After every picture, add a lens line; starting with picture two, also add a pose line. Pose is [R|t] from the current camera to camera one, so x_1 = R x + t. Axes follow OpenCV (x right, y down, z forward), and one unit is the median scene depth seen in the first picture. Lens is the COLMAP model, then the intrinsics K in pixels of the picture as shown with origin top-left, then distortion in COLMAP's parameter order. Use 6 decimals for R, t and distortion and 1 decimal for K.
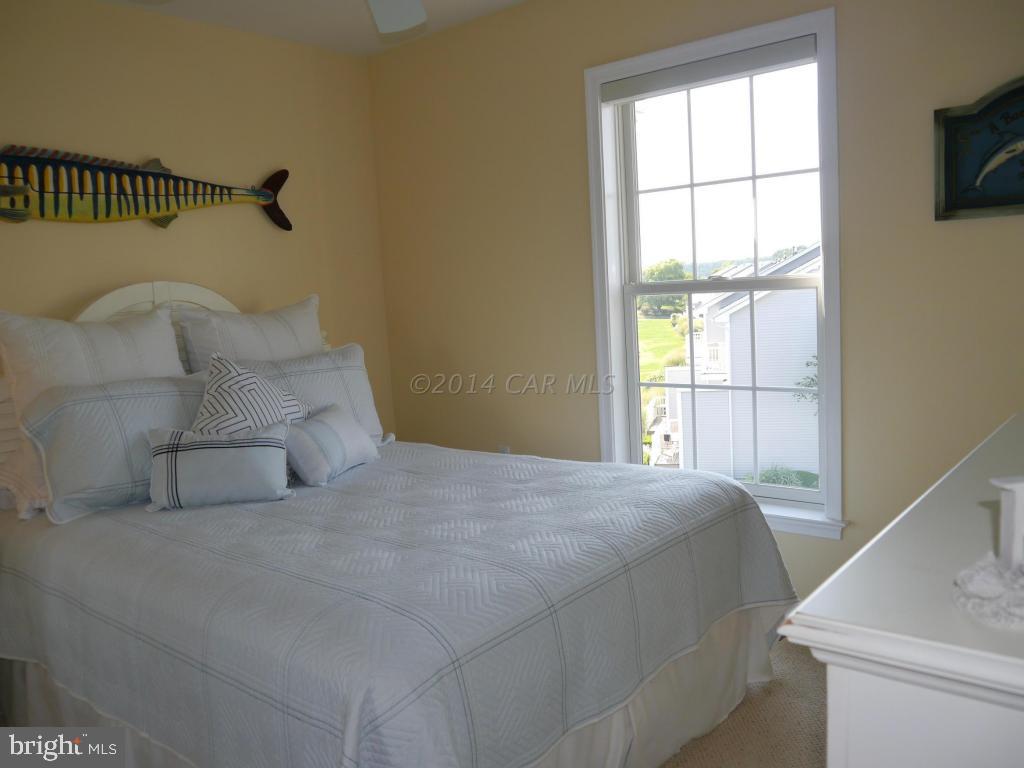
lens RADIAL K [[839.7, 0, 512.4], [0, 839.7, 383.6], [0, 0, 1]] dist [-0.039509, 0.017971]
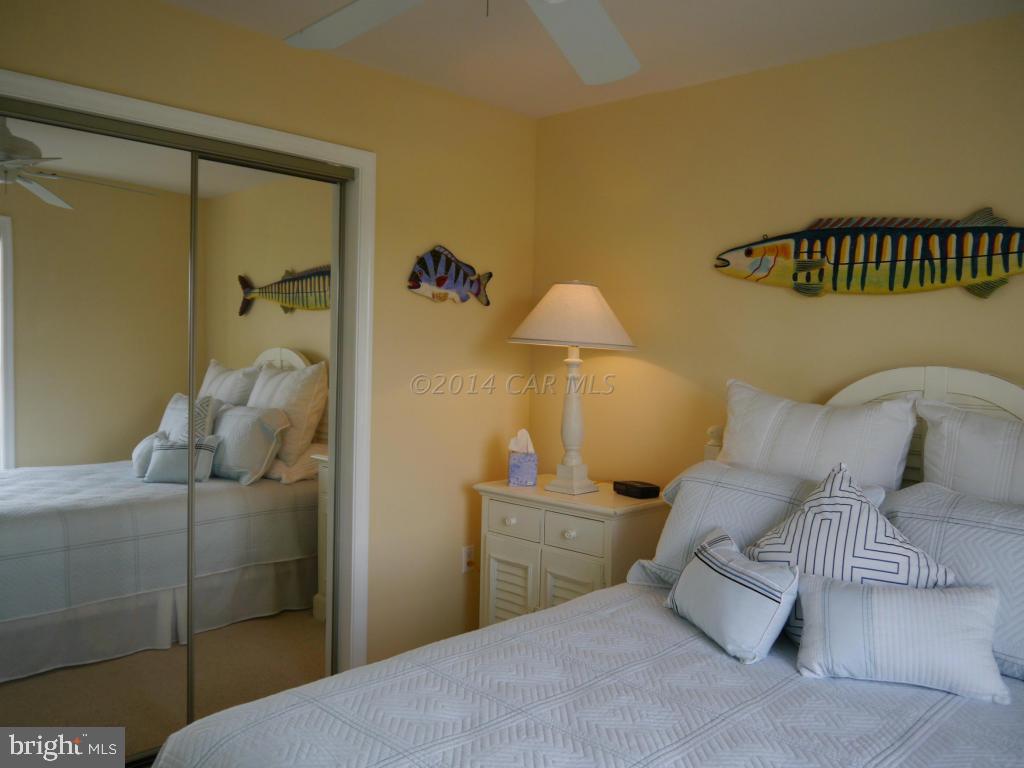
lens RADIAL K [[839.7, 0, 512.5], [0, 839.7, 382.3], [0, 0, 1]] dist [-0.039509, 0.017971]
pose [[-0.078986, 0.087510, -0.993027, 0.398470], [-0.149875, 0.983775, 0.098615, -0.130838], [0.985545, 0.156619, -0.064589, 0.686114]]
